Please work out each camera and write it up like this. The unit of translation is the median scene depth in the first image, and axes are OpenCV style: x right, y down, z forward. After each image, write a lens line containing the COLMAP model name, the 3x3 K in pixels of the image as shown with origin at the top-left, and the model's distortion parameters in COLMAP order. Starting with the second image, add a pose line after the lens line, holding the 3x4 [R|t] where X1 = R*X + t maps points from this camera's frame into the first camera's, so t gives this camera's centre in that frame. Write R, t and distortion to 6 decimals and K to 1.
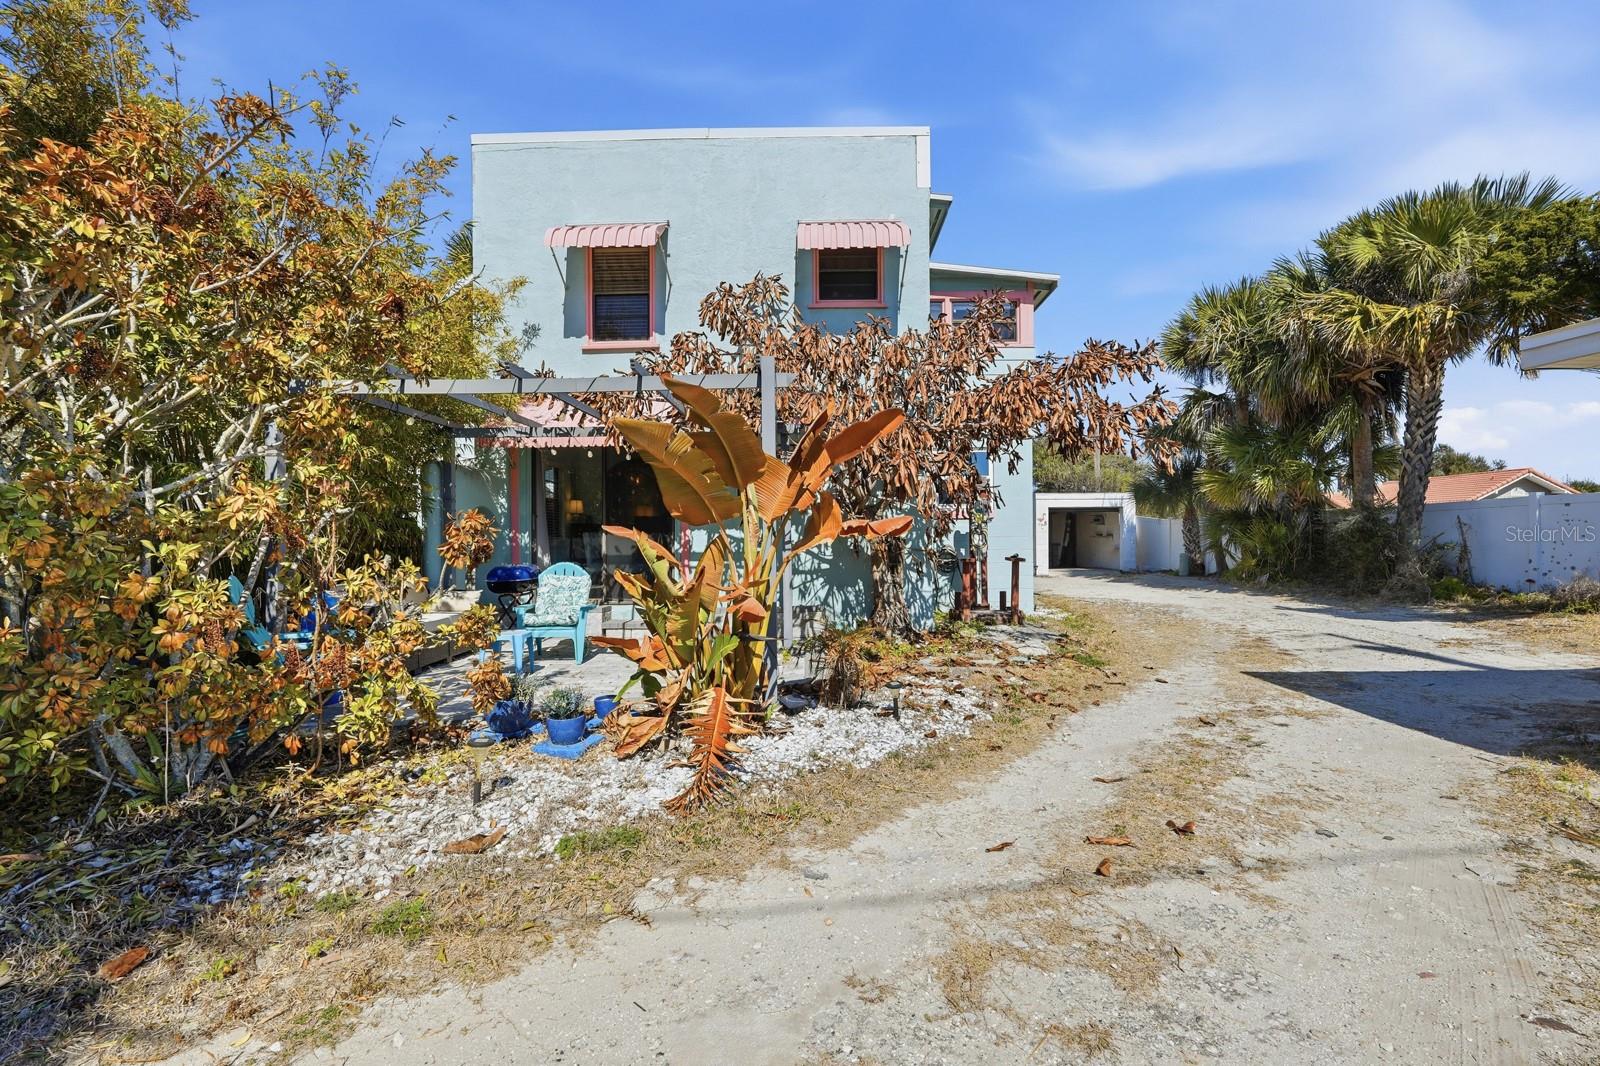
lens RADIAL K [[712.7, 0, 800.0], [0, 712.7, 533.0], [0, 0, 1]] dist [-0.001228, 0.000704]
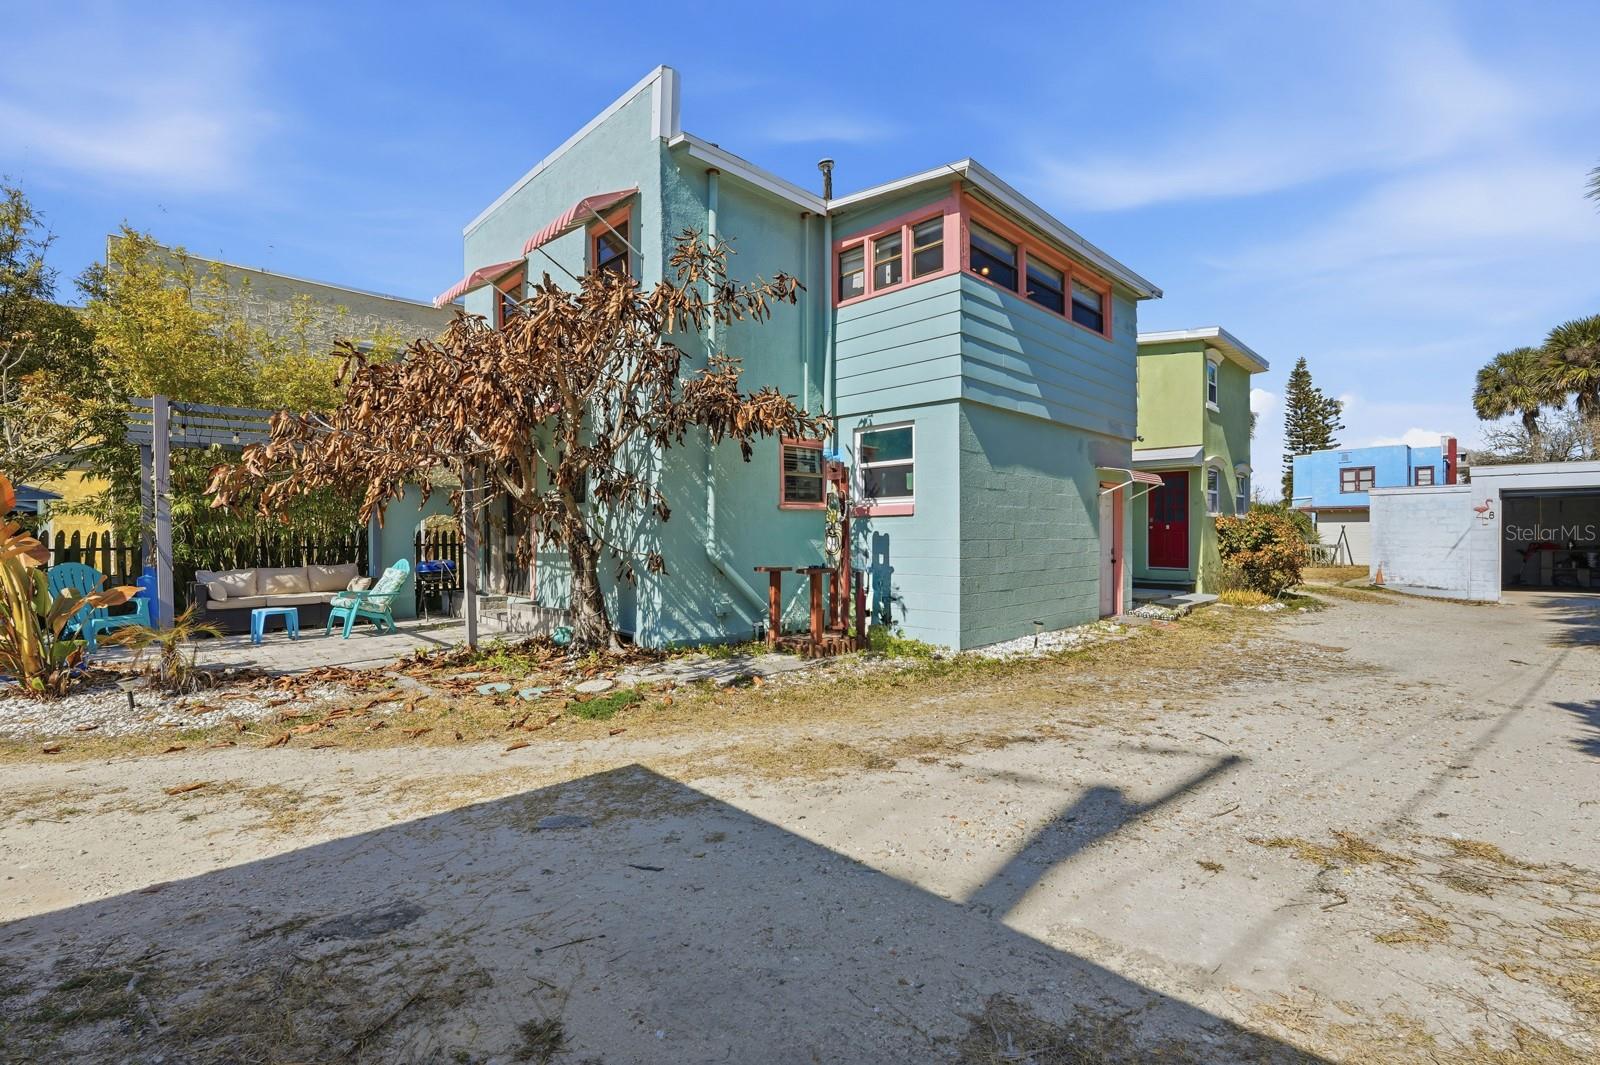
lens RADIAL K [[696.9, 0, 805.9], [0, 696.9, 531.8], [0, 0, 1]] dist [-0.000291, 0.000049]
pose [[0.722123, 0.004652, -0.691749, 0.894402], [-0.000863, 0.999983, 0.005824, -0.010853], [0.691764, -0.003609, 0.722114, 0.509786]]
